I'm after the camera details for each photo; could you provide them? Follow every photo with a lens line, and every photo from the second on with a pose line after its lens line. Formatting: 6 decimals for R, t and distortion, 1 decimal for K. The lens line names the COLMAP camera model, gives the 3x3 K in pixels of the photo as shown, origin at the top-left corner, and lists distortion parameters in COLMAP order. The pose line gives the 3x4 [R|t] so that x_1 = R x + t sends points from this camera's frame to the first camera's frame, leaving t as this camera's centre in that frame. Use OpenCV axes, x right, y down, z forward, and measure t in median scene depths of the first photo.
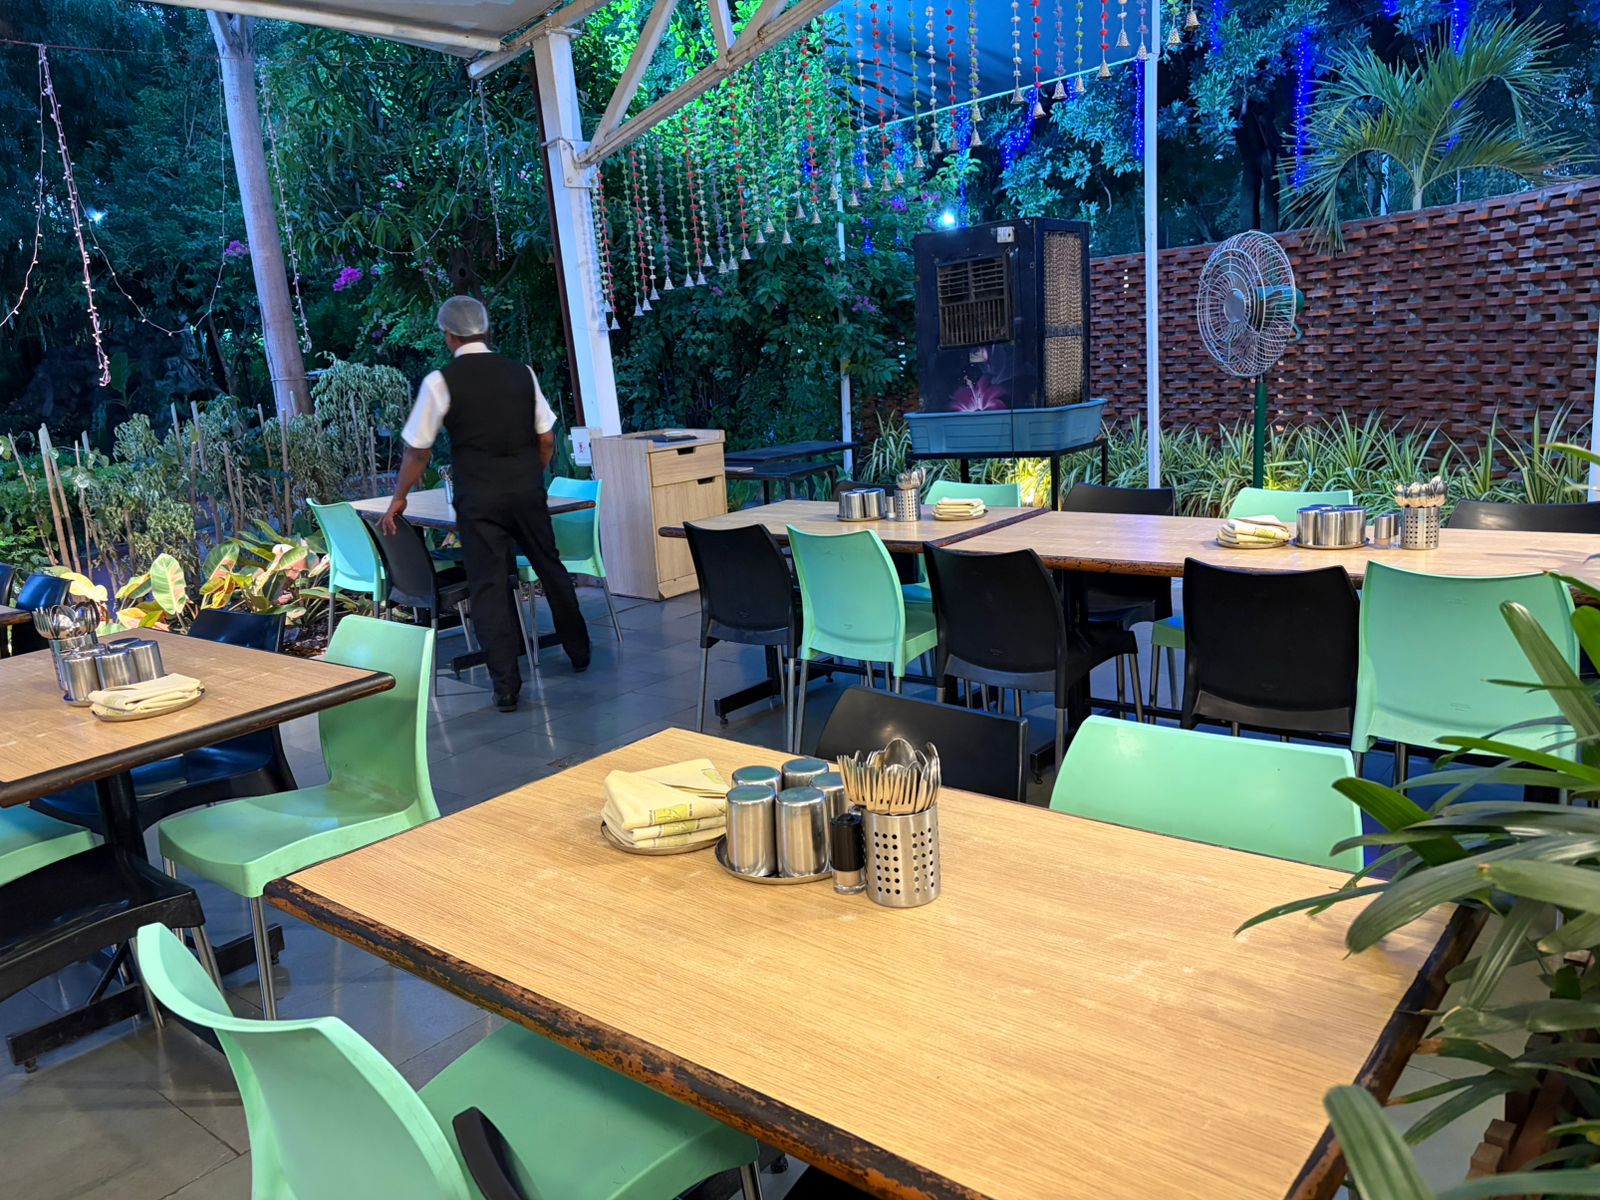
lens RADIAL K [[1261.3, 0, 800.0], [0, 1261.3, 600.0], [0, 0, 1]] dist [-0.007980, -0.013282]
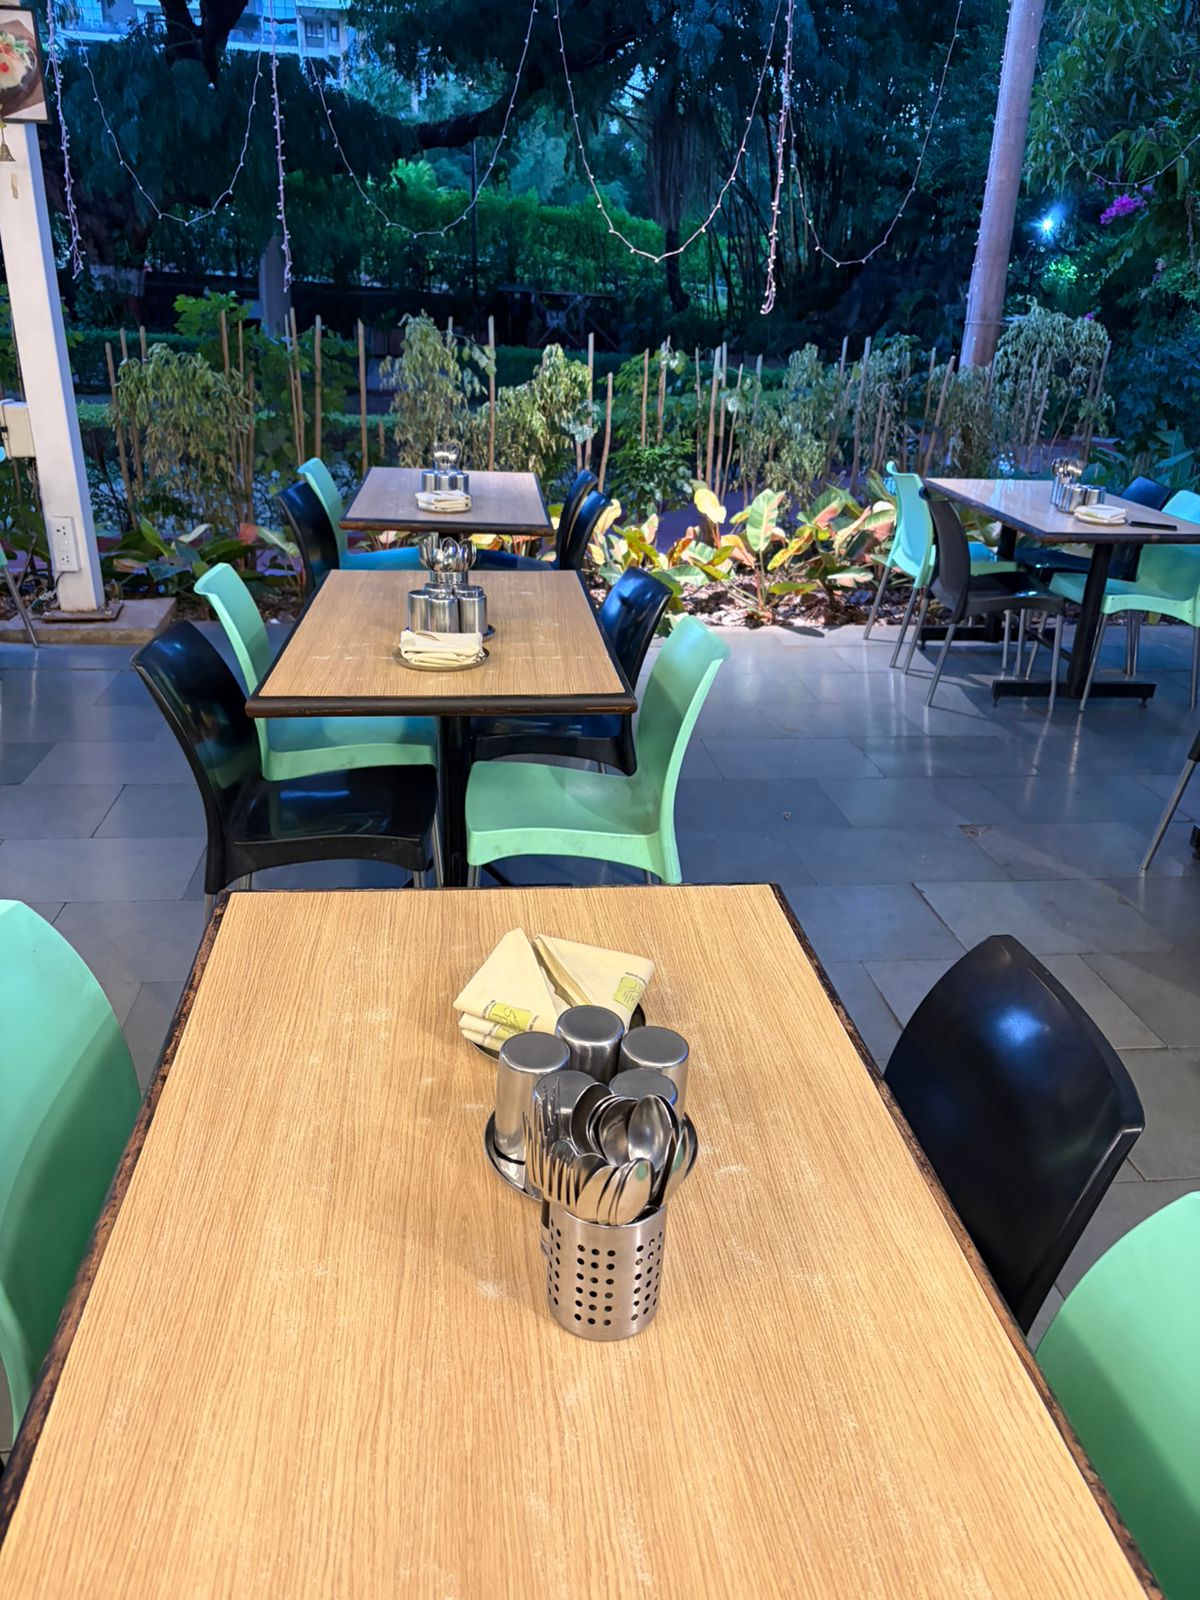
lens RADIAL K [[1220.0, 0, 596.9], [0, 1220.0, 812.8], [0, 0, 1]] dist [-0.005872, -0.007815]
pose [[0.697867, 0.359312, -0.619578, 0.103692], [-0.216086, 0.930373, 0.296162, -0.052643], [0.682853, -0.072800, 0.726919, 0.148562]]
